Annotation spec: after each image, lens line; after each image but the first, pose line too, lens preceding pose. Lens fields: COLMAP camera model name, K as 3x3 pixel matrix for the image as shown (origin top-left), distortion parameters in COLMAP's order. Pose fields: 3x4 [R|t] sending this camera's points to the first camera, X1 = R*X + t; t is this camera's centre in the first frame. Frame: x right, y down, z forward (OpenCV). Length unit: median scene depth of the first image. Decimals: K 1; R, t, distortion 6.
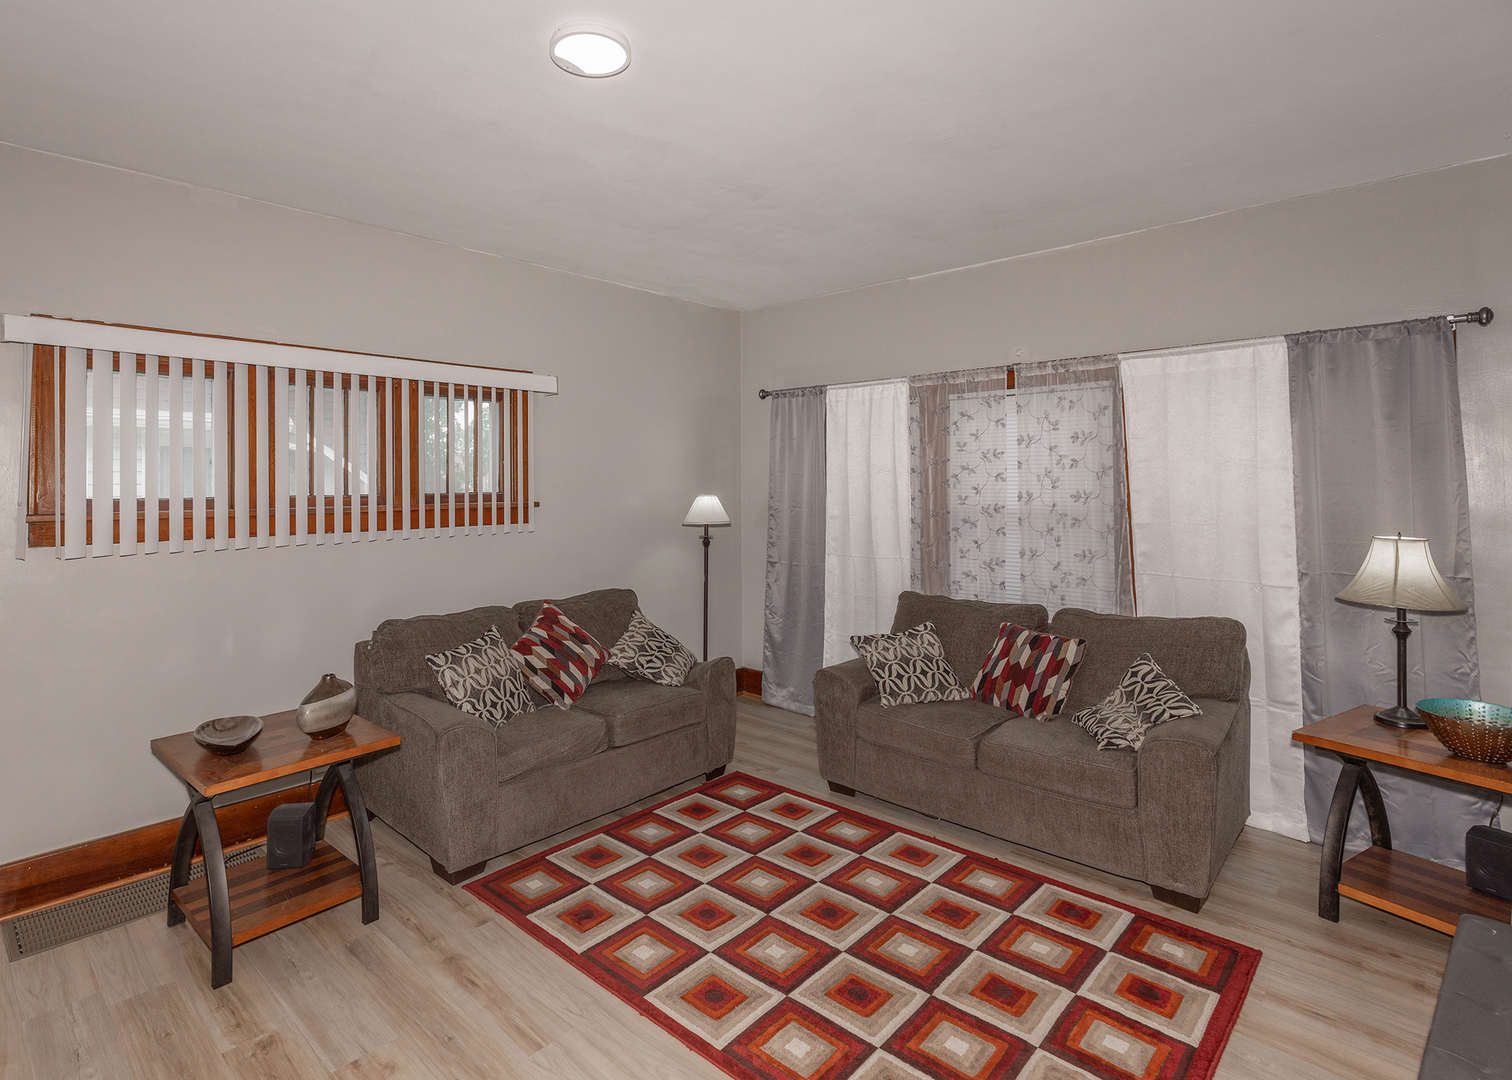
lens RADIAL K [[775.2, 0, 762.5], [0, 775.2, 472.2], [0, 0, 1]] dist [0.004976, -0.001251]
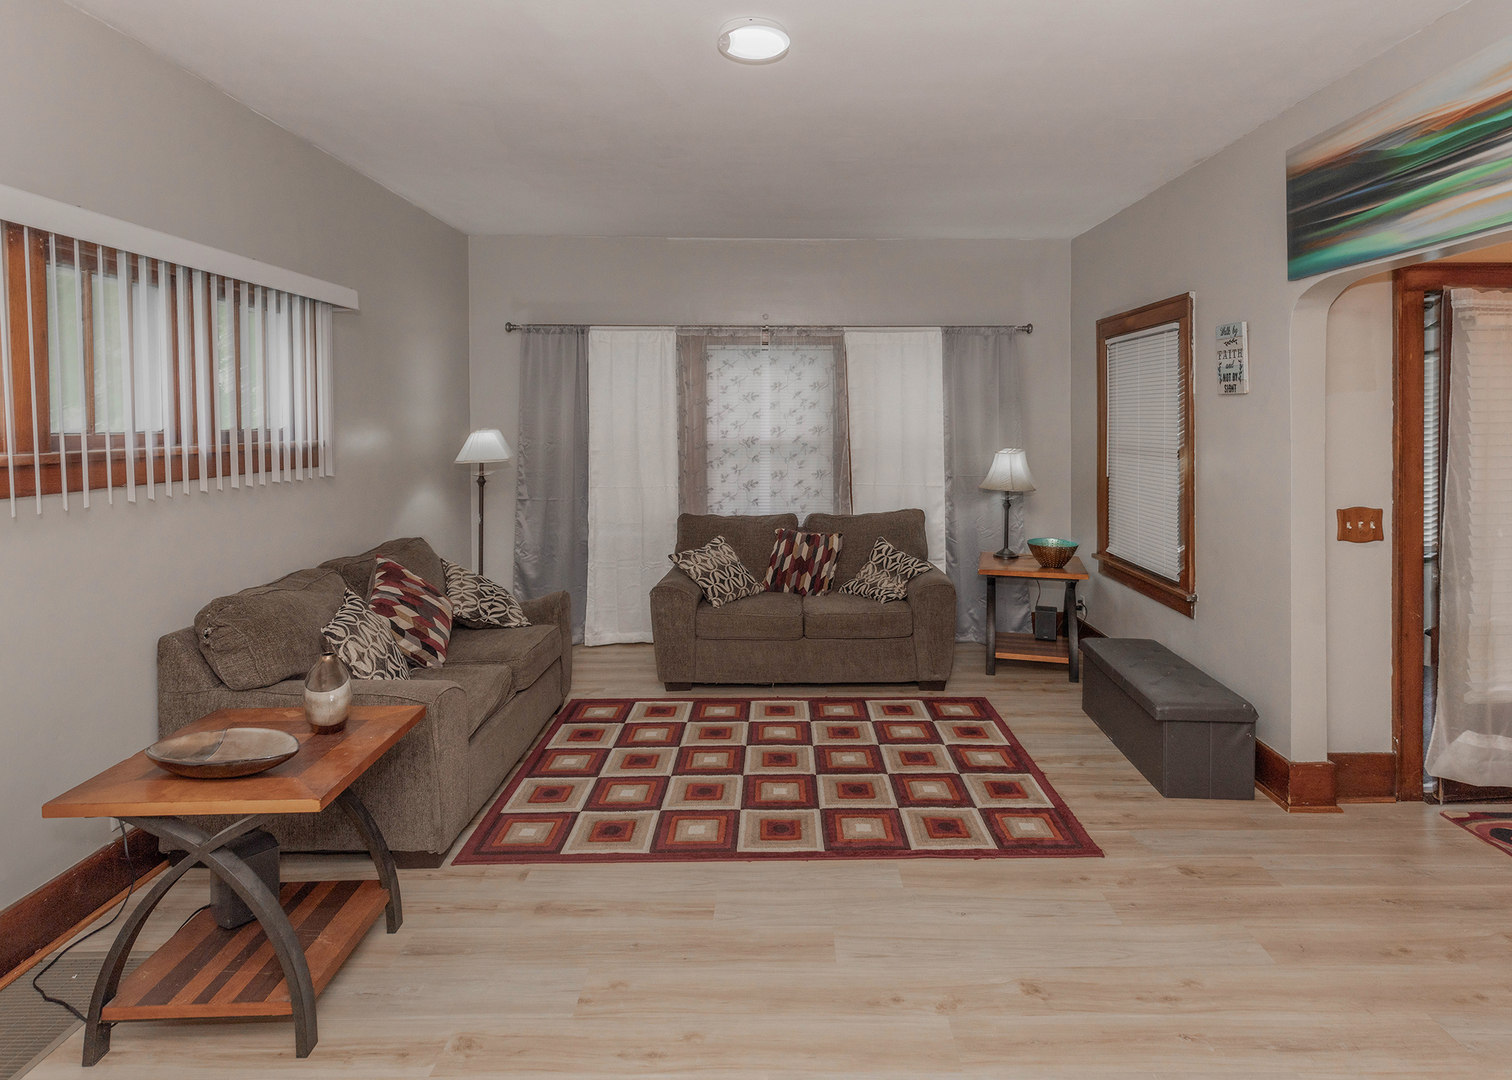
lens RADIAL K [[775.2, 0, 807.6], [0, 775.2, 435.1], [0, 0, 1]] dist [0.004976, -0.001251]
pose [[0.709066, -0.009508, 0.705078, -0.577218], [-0.011666, 0.999614, 0.025212, 0.006564], [-0.705045, -0.026102, 0.708682, 0.065575]]
